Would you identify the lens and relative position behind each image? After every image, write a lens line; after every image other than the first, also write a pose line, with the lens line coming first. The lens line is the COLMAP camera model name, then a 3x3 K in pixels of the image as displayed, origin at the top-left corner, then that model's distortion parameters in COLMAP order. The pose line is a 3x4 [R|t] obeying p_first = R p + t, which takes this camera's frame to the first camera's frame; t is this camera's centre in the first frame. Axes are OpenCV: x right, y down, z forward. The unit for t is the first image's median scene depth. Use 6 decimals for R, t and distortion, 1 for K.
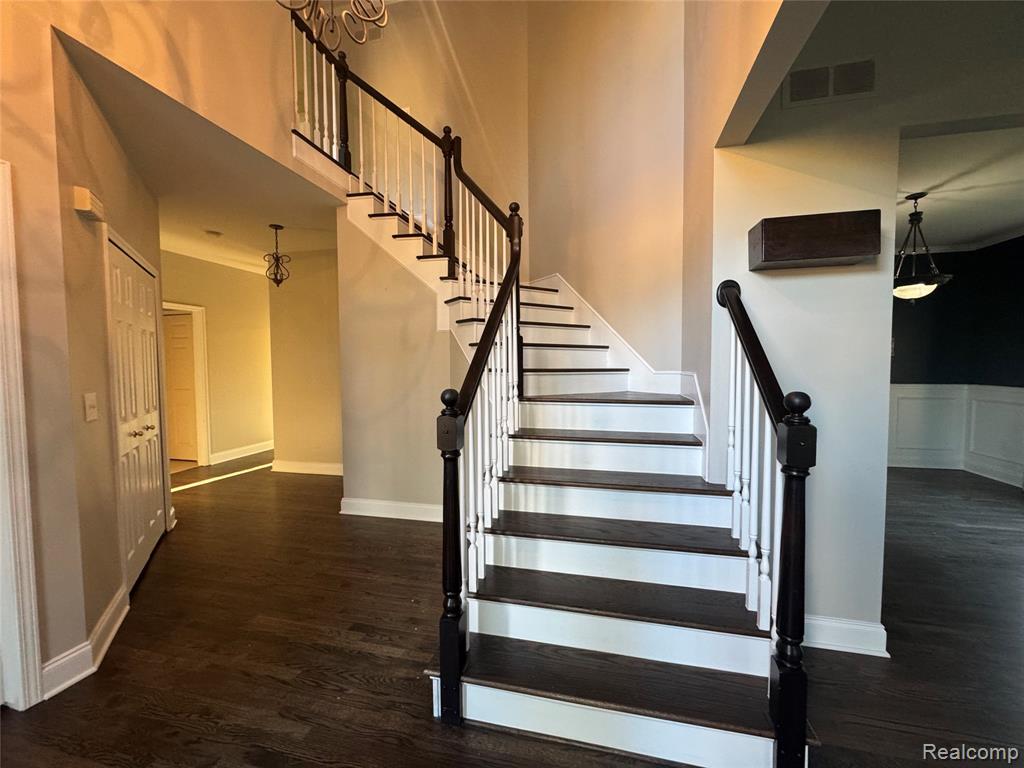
lens RADIAL K [[407.8, 0, 512.0], [0, 407.8, 384.0], [0, 0, 1]] dist [0.000487, -0.000456]
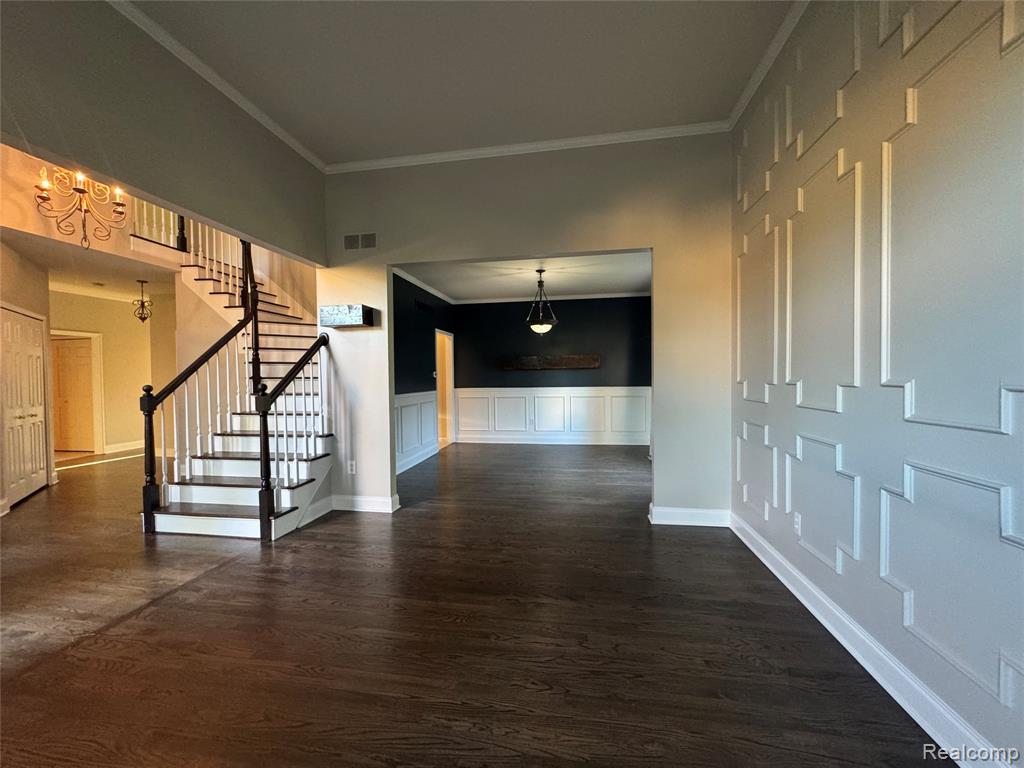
lens RADIAL K [[407.8, 0, 512.0], [0, 407.8, 384.0], [0, 0, 1]] dist [0.000487, -0.000456]
pose [[0.997932, -0.008488, 0.063718, 0.779184], [0.010230, 0.999581, -0.027060, 0.039325], [-0.063461, 0.027655, 0.997601, -0.635383]]
